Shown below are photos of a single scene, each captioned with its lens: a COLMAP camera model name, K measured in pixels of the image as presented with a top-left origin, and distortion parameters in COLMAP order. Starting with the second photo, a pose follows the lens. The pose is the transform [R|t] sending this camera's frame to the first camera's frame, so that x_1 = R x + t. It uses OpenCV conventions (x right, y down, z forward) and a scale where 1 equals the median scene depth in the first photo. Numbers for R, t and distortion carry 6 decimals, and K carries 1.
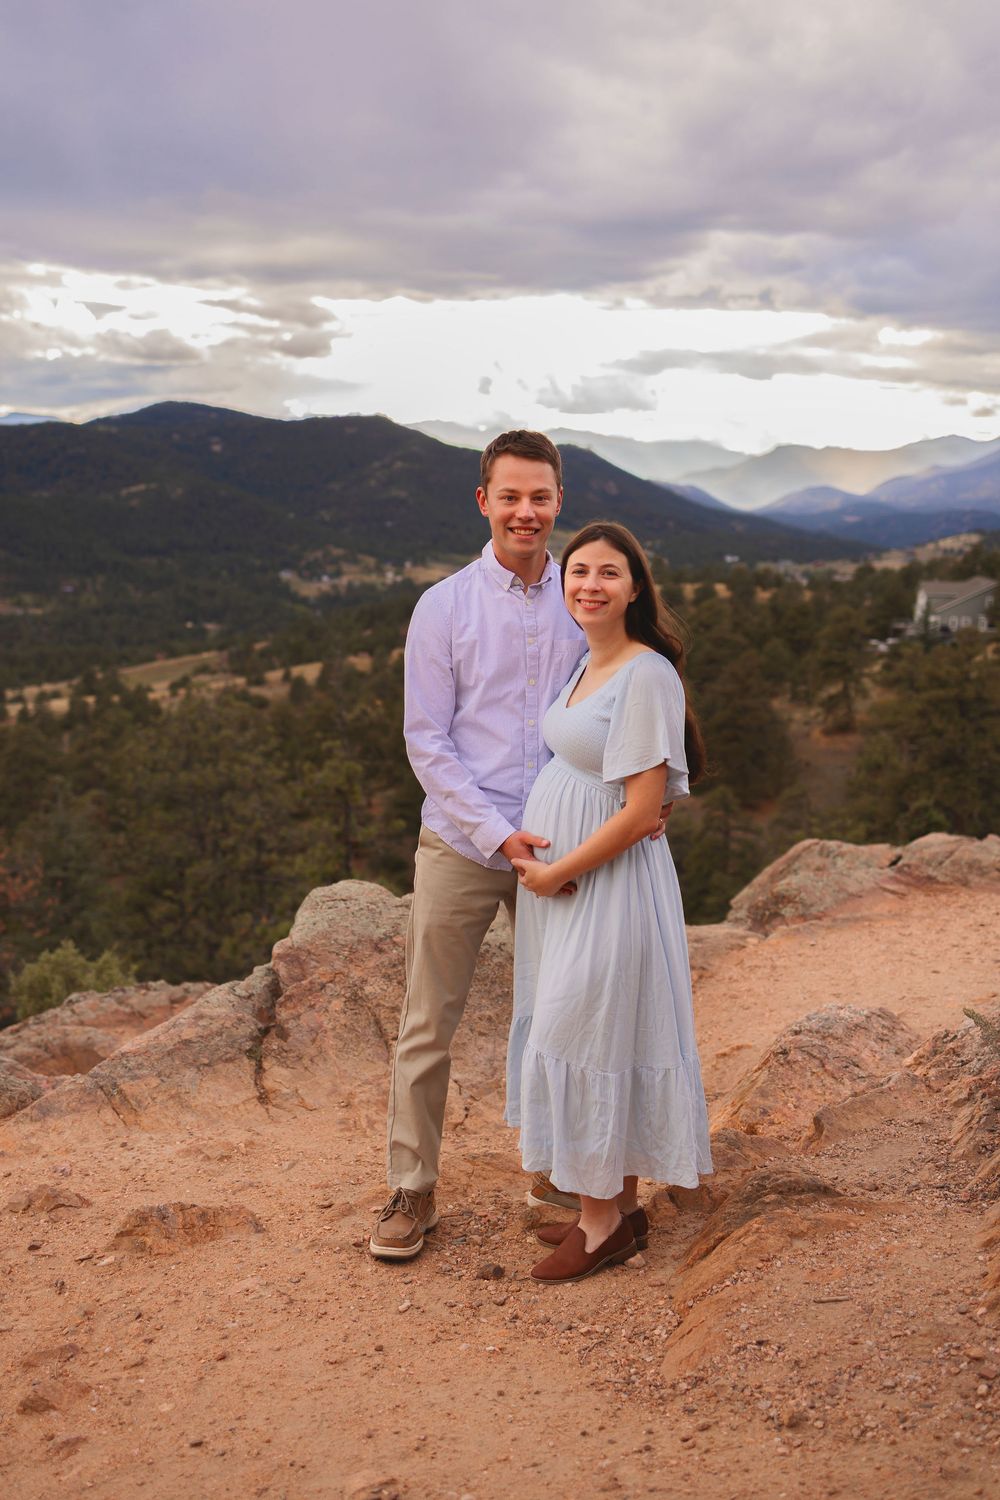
lens RADIAL K [[1617.0, 0, 473.6], [0, 1617.0, 736.8], [0, 0, 1]] dist [-0.011112, -0.004808]
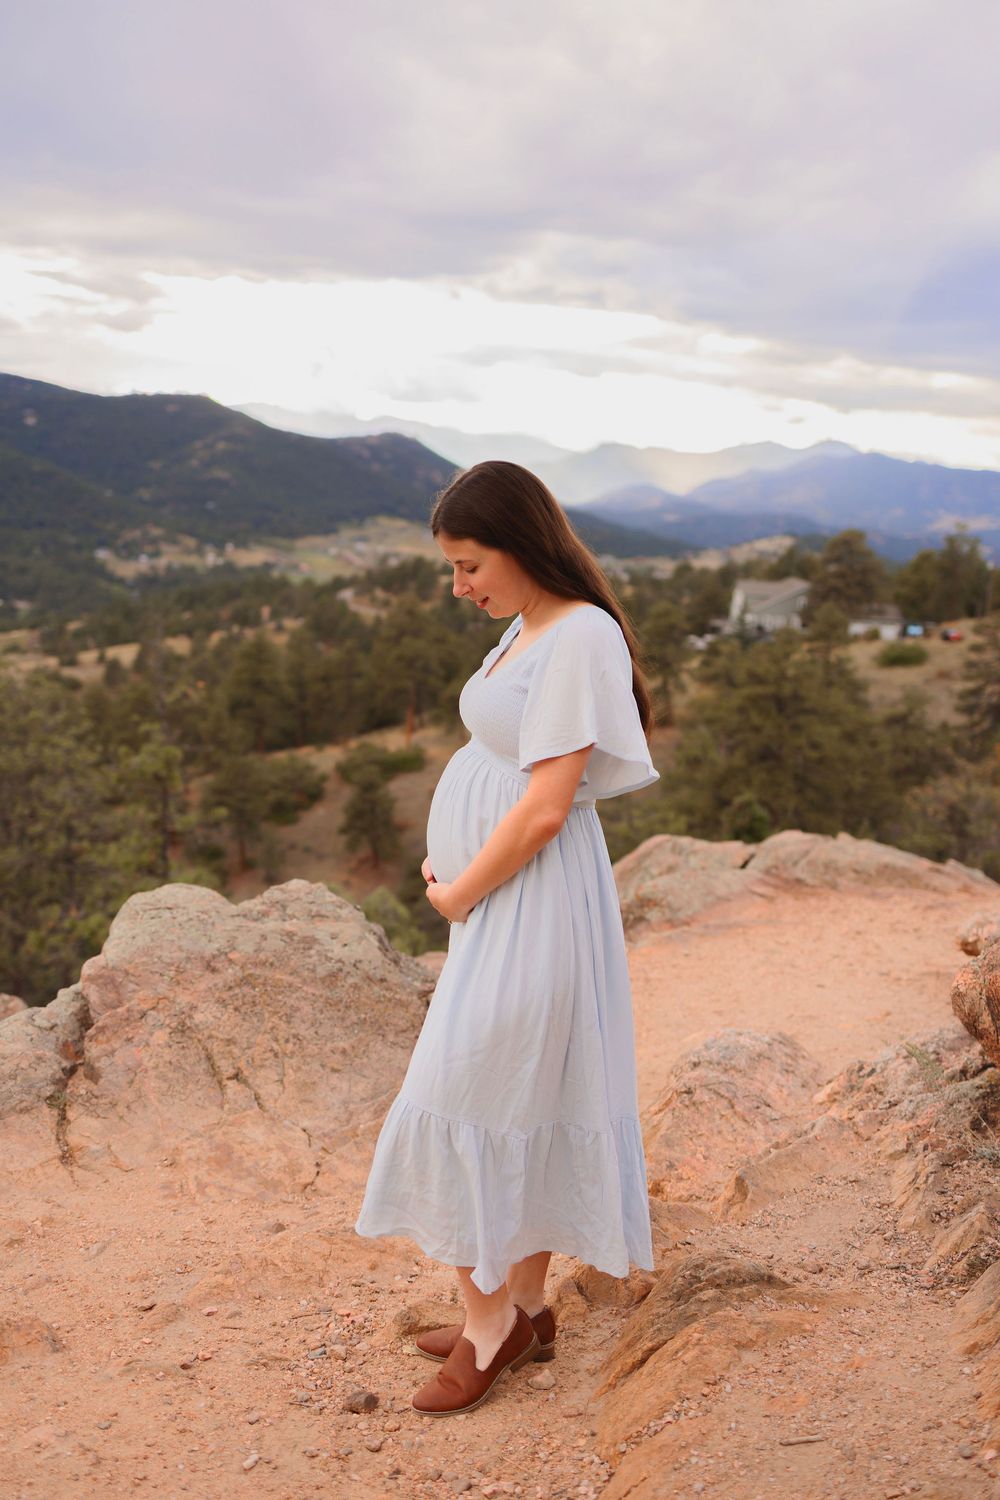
lens RADIAL K [[1617.7, 0, 500.0], [0, 1617.7, 750.0], [0, 0, 1]] dist [0.058596, -0.104960]
pose [[0.991840, 0.017818, 0.126238, -0.021113], [-0.019719, 0.999710, 0.013825, 0.003278], [-0.125955, -0.016201, 0.991904, 0.165087]]
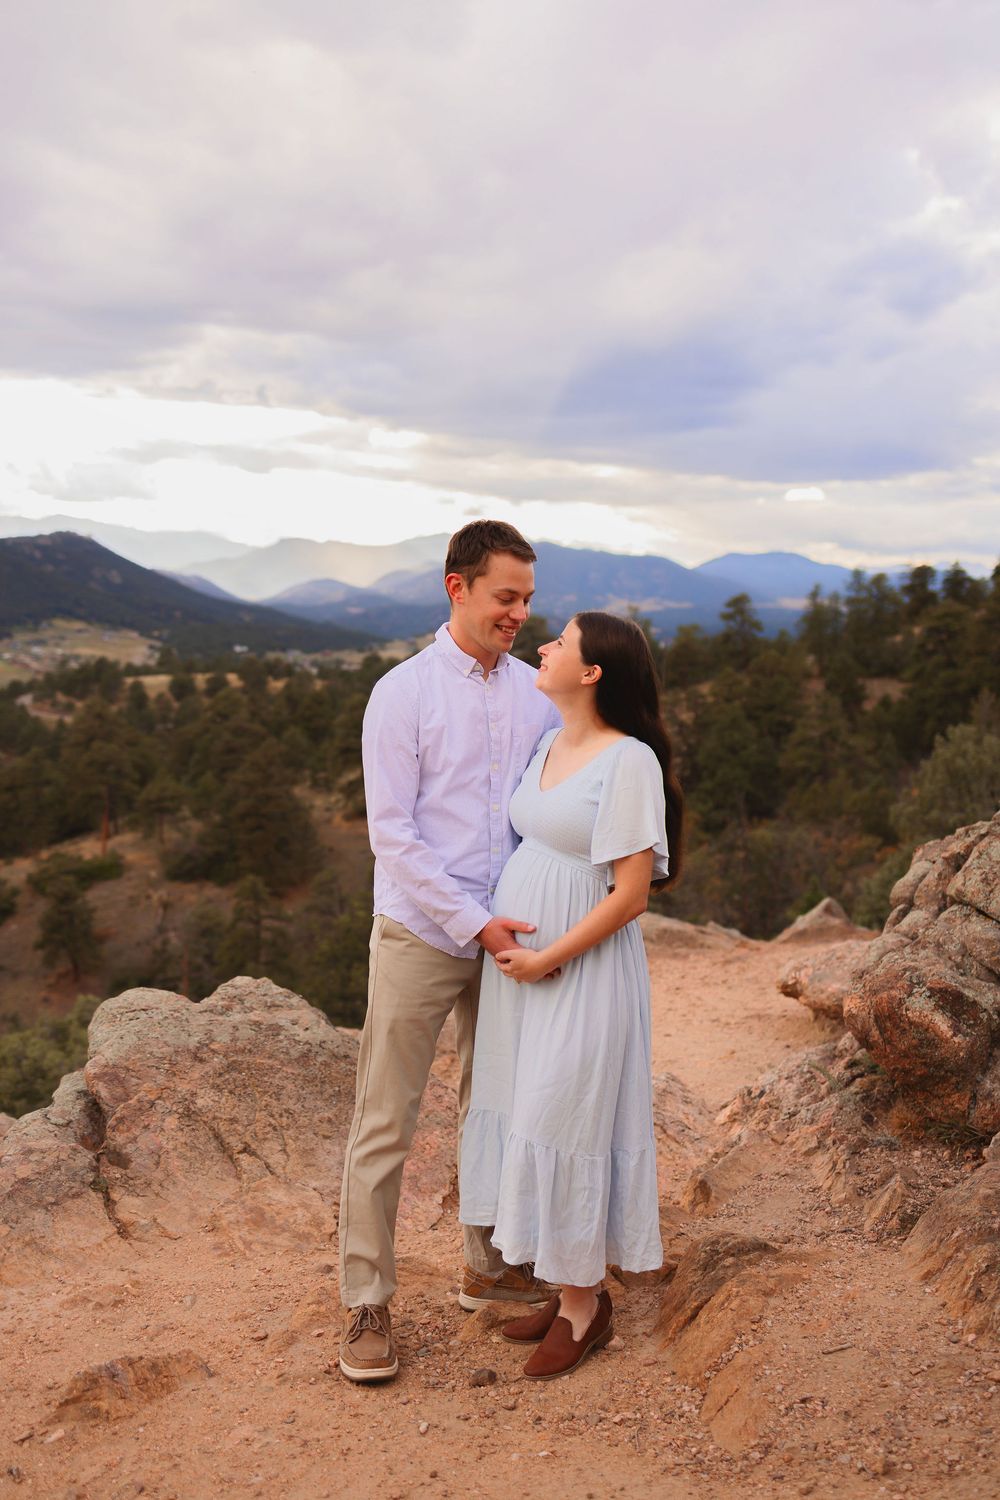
lens RADIAL K [[1603.4, 0, 572.7], [0, 1603.4, 745.0], [0, 0, 1]] dist [-0.001099, -0.018234]
pose [[0.936348, -0.024001, 0.350252, -0.203266], [0.041320, 0.998260, -0.042057, -0.002969], [-0.348633, 0.053853, 0.935711, 0.048808]]
